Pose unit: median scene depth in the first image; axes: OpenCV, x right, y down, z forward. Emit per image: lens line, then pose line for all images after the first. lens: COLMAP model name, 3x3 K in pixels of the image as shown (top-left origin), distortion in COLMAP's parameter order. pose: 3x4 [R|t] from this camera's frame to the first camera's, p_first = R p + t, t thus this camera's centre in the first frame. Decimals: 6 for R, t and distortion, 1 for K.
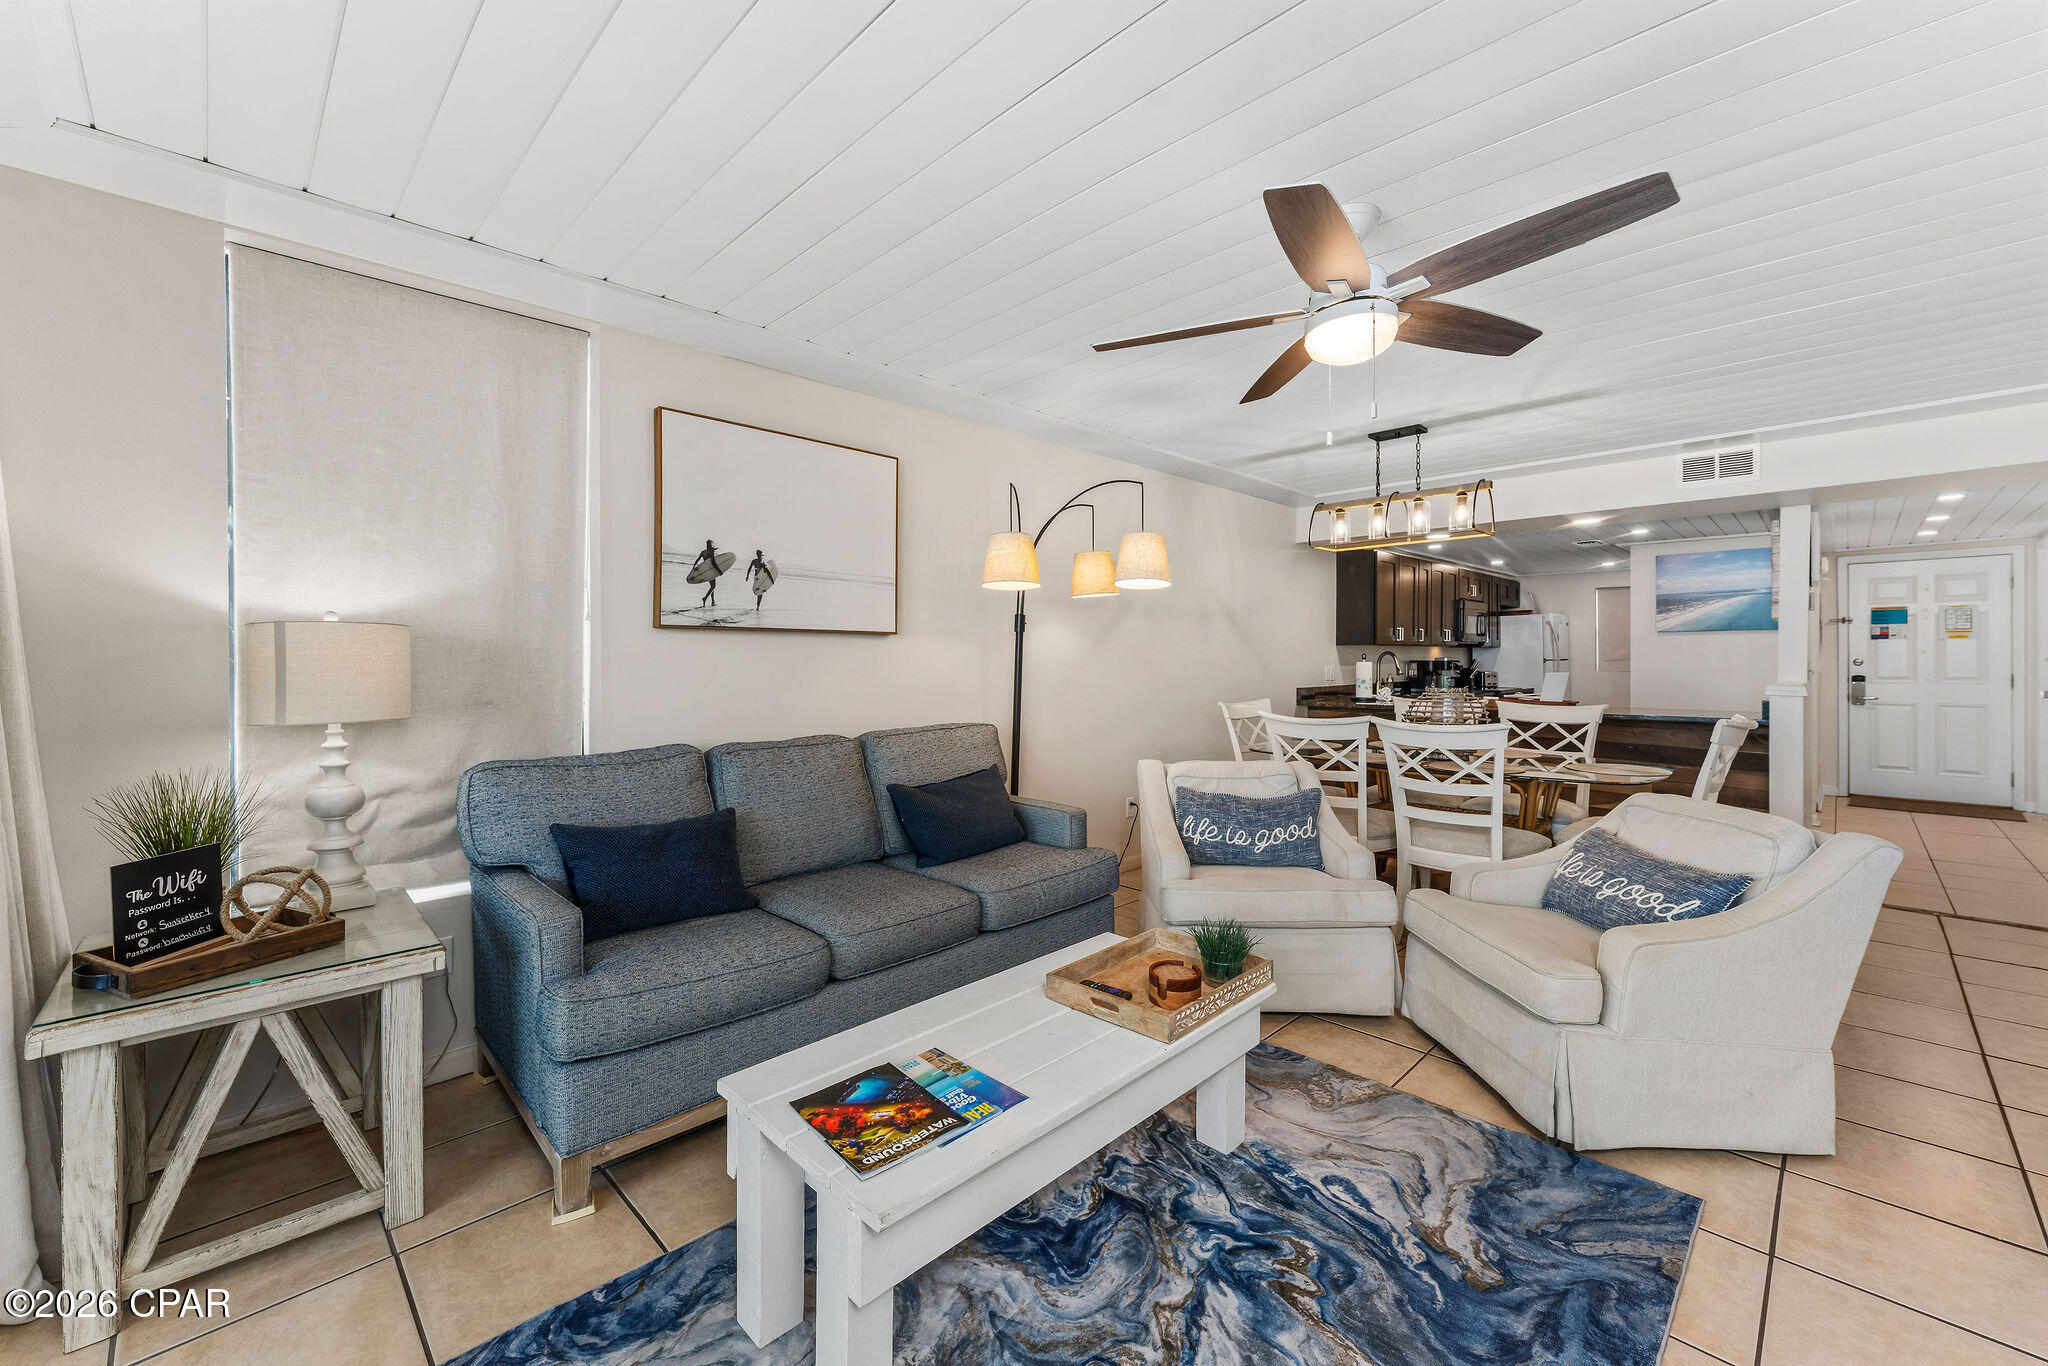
lens RADIAL K [[820.1, 0, 1014.2], [0, 820.1, 660.0], [0, 0, 1]] dist [0.000320, -0.000044]
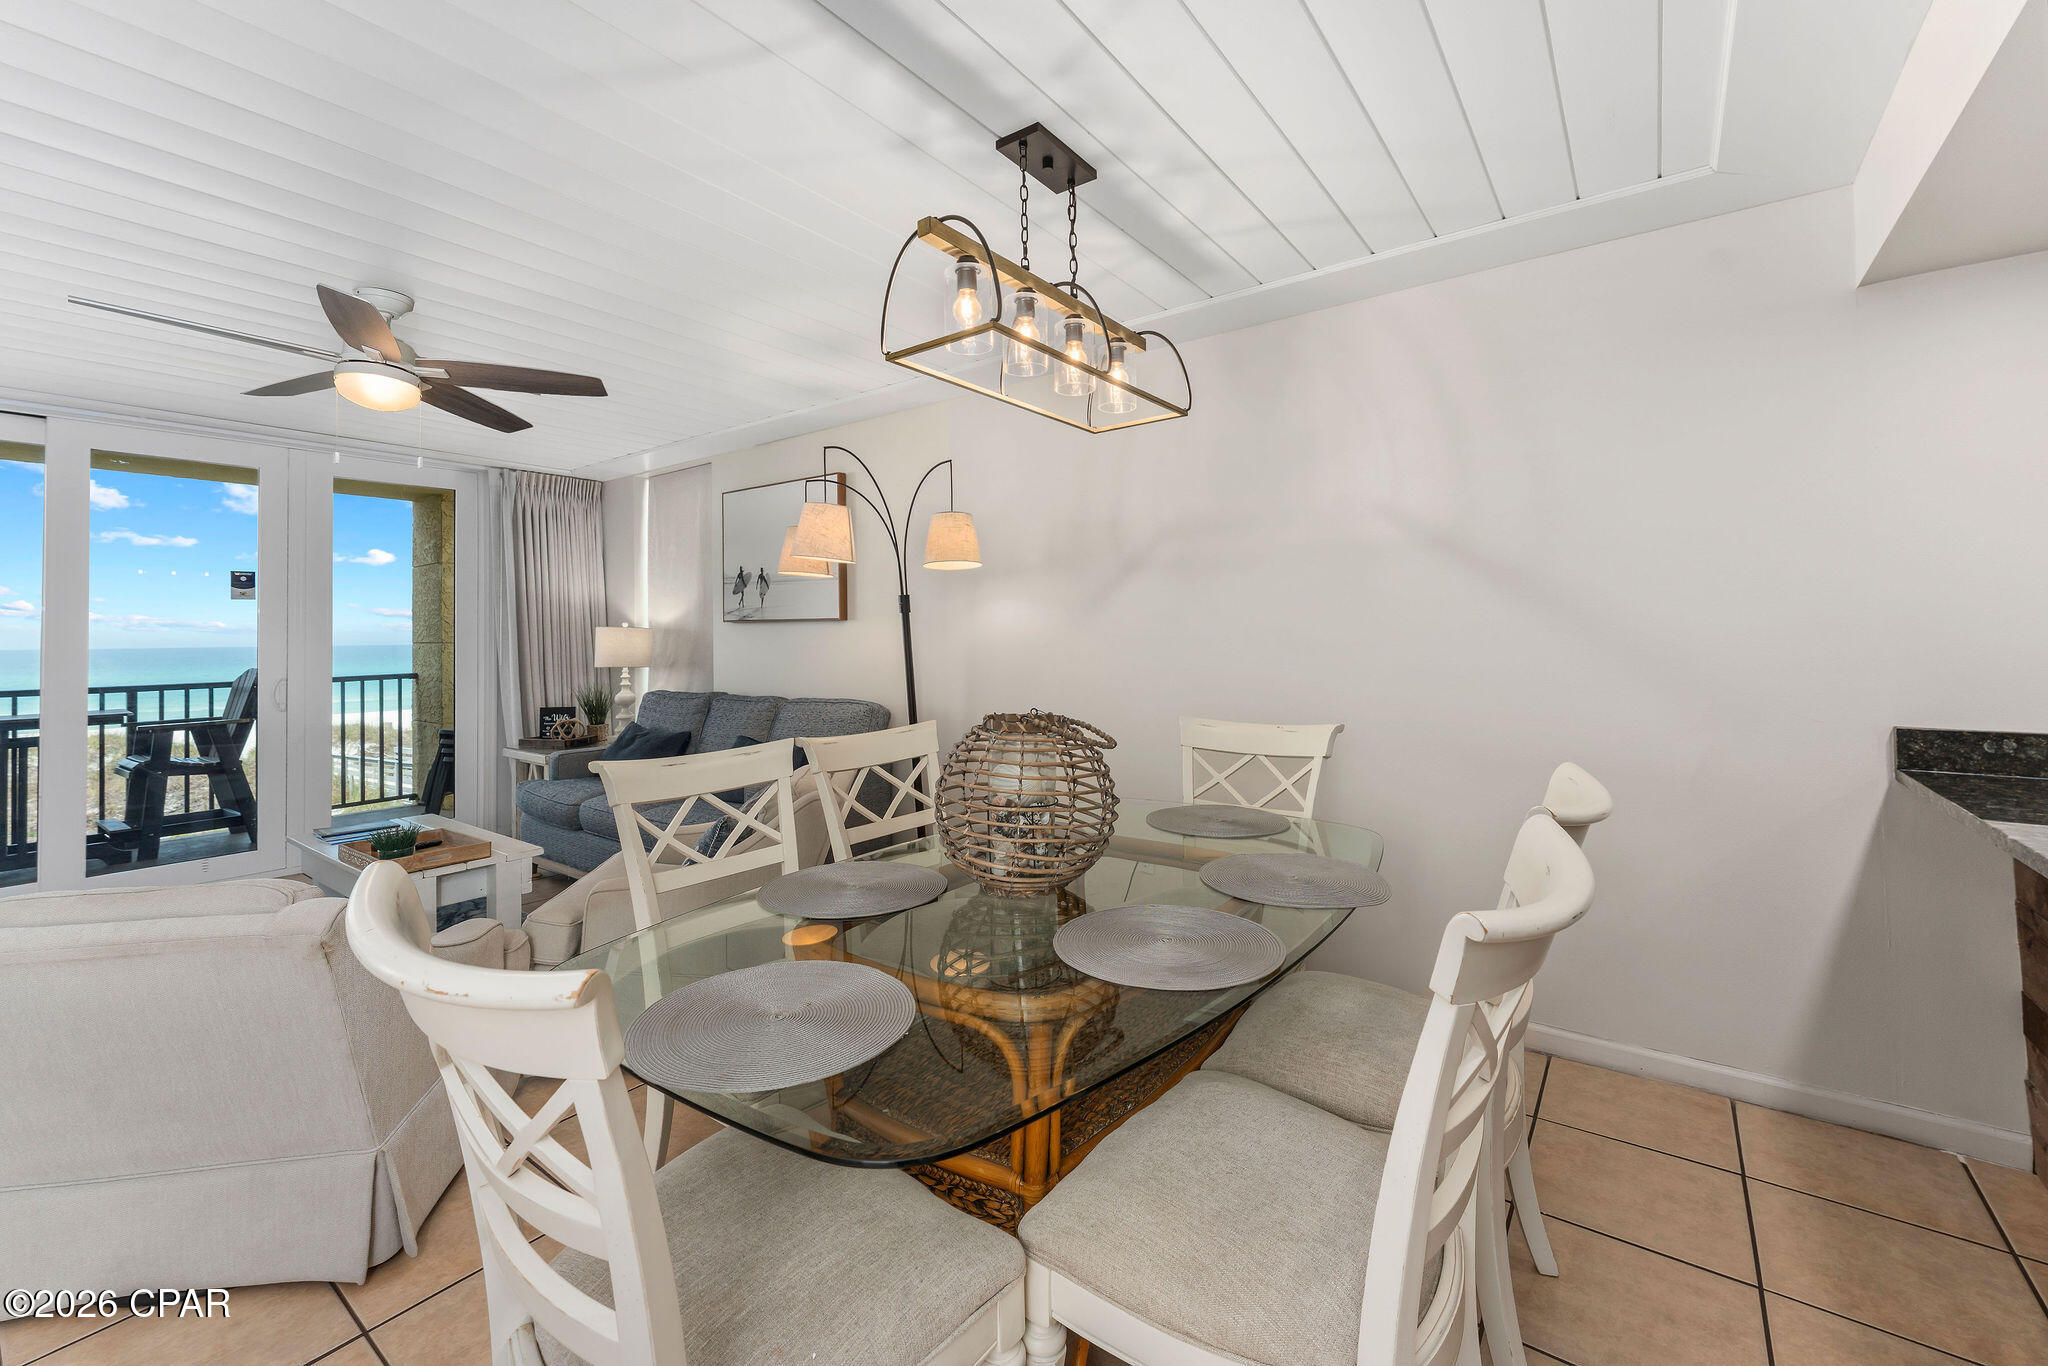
lens RADIAL K [[836.9, 0, 1014.5], [0, 836.9, 616.8], [0, 0, 1]] dist [0.000346, 0.000072]
pose [[0.144941, -0.019965, -0.989239, 1.889123], [0.008532, 0.999784, -0.018927, -0.018489], [0.989404, -0.005696, 0.145080, 1.852749]]
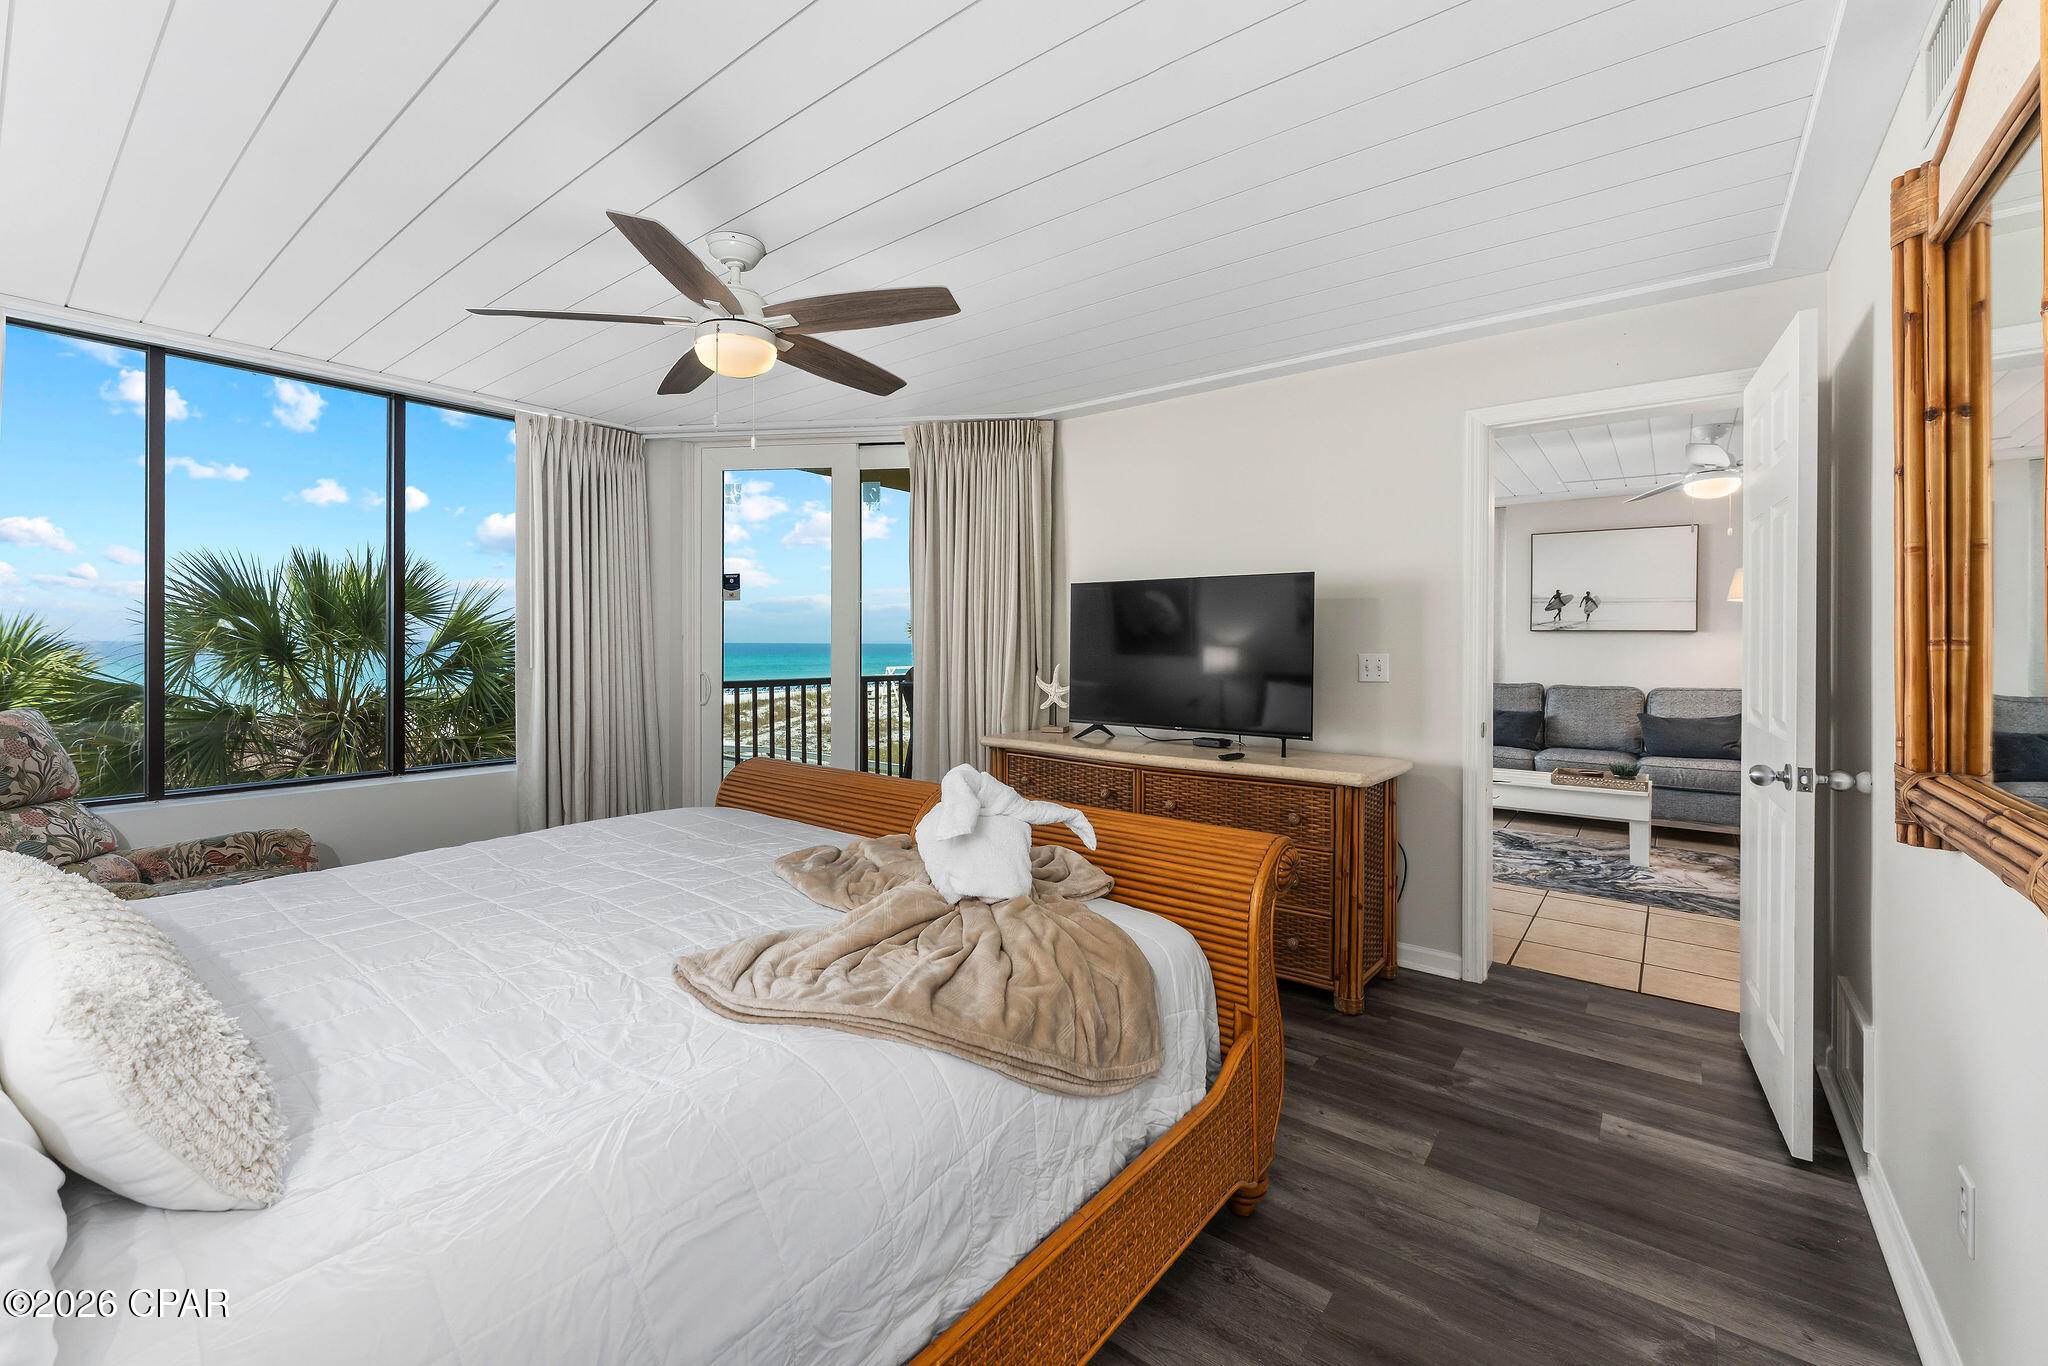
lens RADIAL K [[821.5, 0, 1025.3], [0, 821.5, 651.8], [0, 0, 1]] dist [0.001245, 0.000578]
pose [[0.135371, 0.013698, -0.990700, 2.247666], [-0.012857, 0.999845, 0.012068, 0.009925], [0.990712, 0.011104, 0.135526, -0.953367]]
